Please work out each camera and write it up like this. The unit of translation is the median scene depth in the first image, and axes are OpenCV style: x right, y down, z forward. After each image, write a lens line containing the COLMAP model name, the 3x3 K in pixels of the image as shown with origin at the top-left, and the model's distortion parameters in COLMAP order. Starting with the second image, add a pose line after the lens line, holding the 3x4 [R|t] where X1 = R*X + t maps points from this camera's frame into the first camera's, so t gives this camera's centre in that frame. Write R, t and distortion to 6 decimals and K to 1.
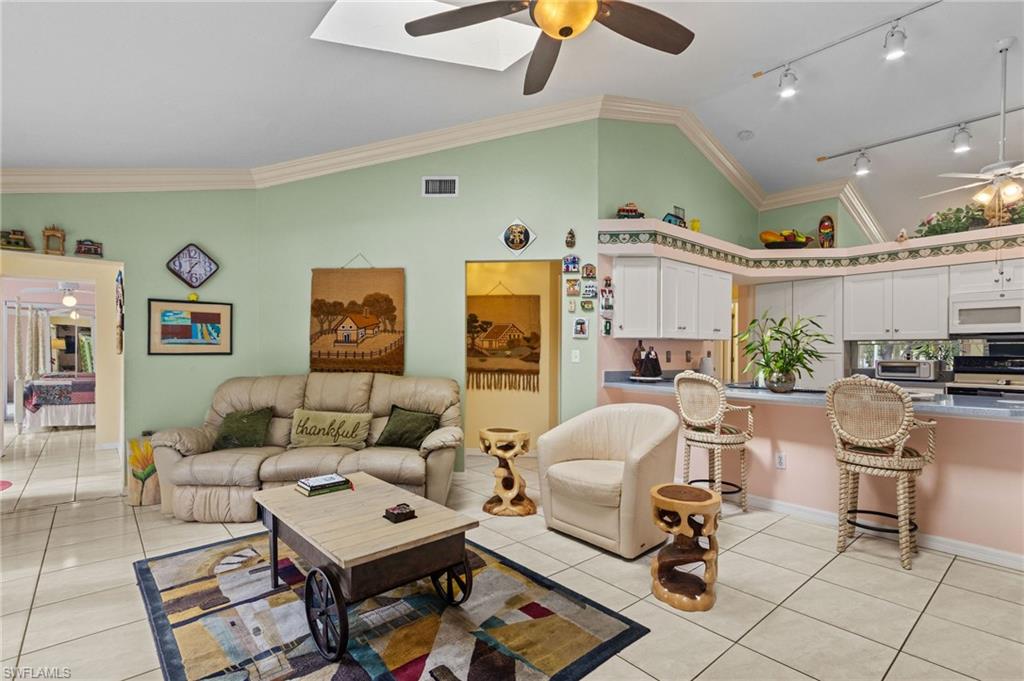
lens RADIAL K [[473.4, 0, 503.5], [0, 473.4, 360.4], [0, 0, 1]] dist [0.011345, -0.004534]
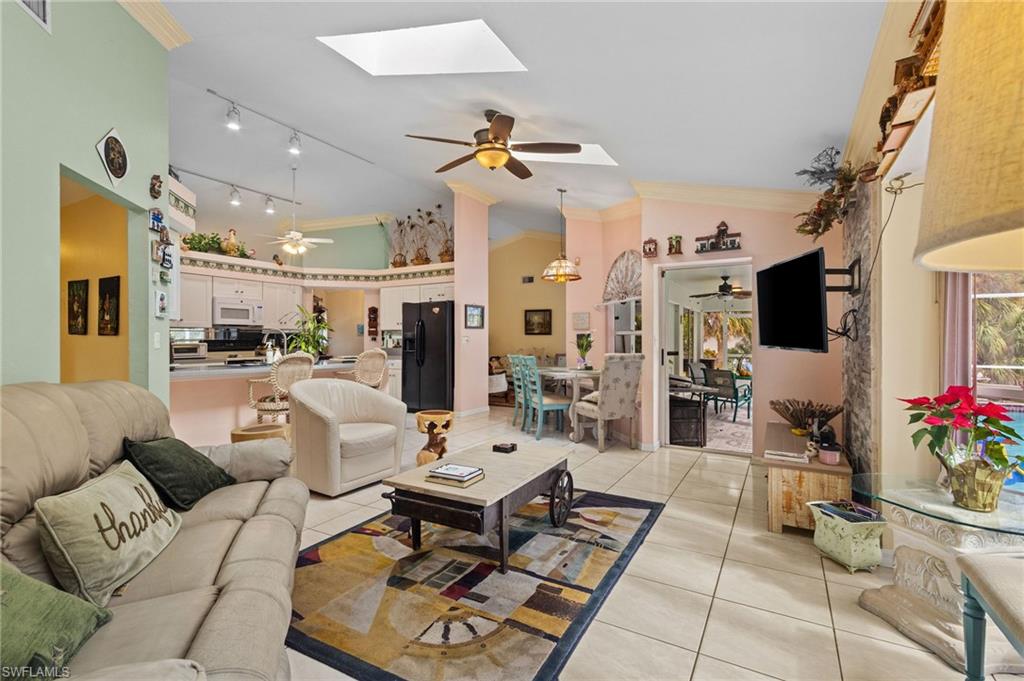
lens RADIAL K [[473.4, 0, 513.4], [0, 473.4, 343.8], [0, 0, 1]] dist [0.011345, -0.004534]
pose [[-0.340268, -0.009081, 0.940285, -0.770564], [0.018460, 0.999696, 0.016334, -0.005231], [-0.940147, 0.022915, -0.339997, 0.716773]]
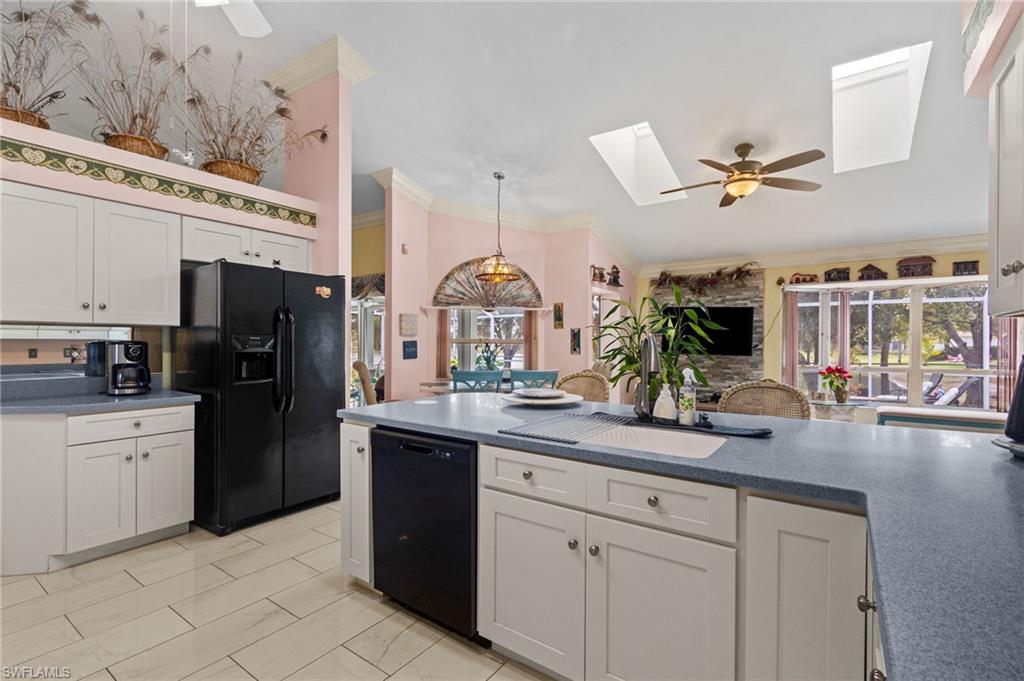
lens RADIAL K [[473.4, 0, 508.3], [0, 473.4, 340.6], [0, 0, 1]] dist [0.011345, -0.004534]
pose [[-0.969170, -0.008104, -0.246261, 0.755087], [-0.012221, 0.999810, 0.015196, -0.033260], [0.246091, 0.017738, -0.969084, 1.276121]]
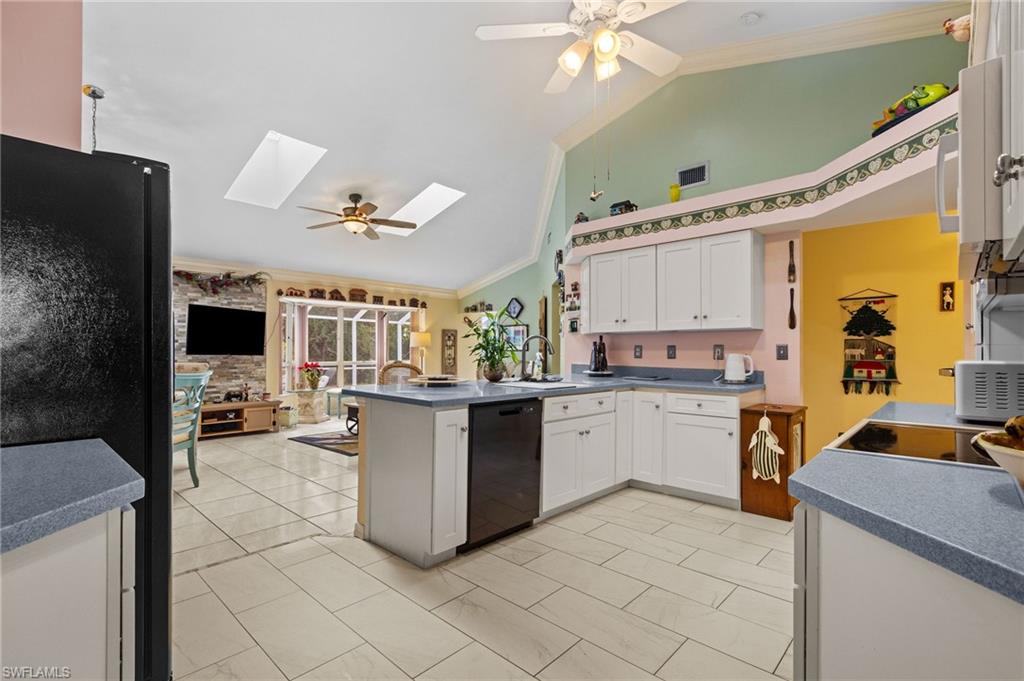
lens RADIAL K [[473.4, 0, 502.7], [0, 473.4, 347.2], [0, 0, 1]] dist [0.011345, -0.004534]
pose [[0.104370, -0.011702, -0.994470, 1.373835], [-0.021927, 0.999661, -0.014064, 0.002395], [0.994297, 0.023274, 0.104078, 0.719731]]
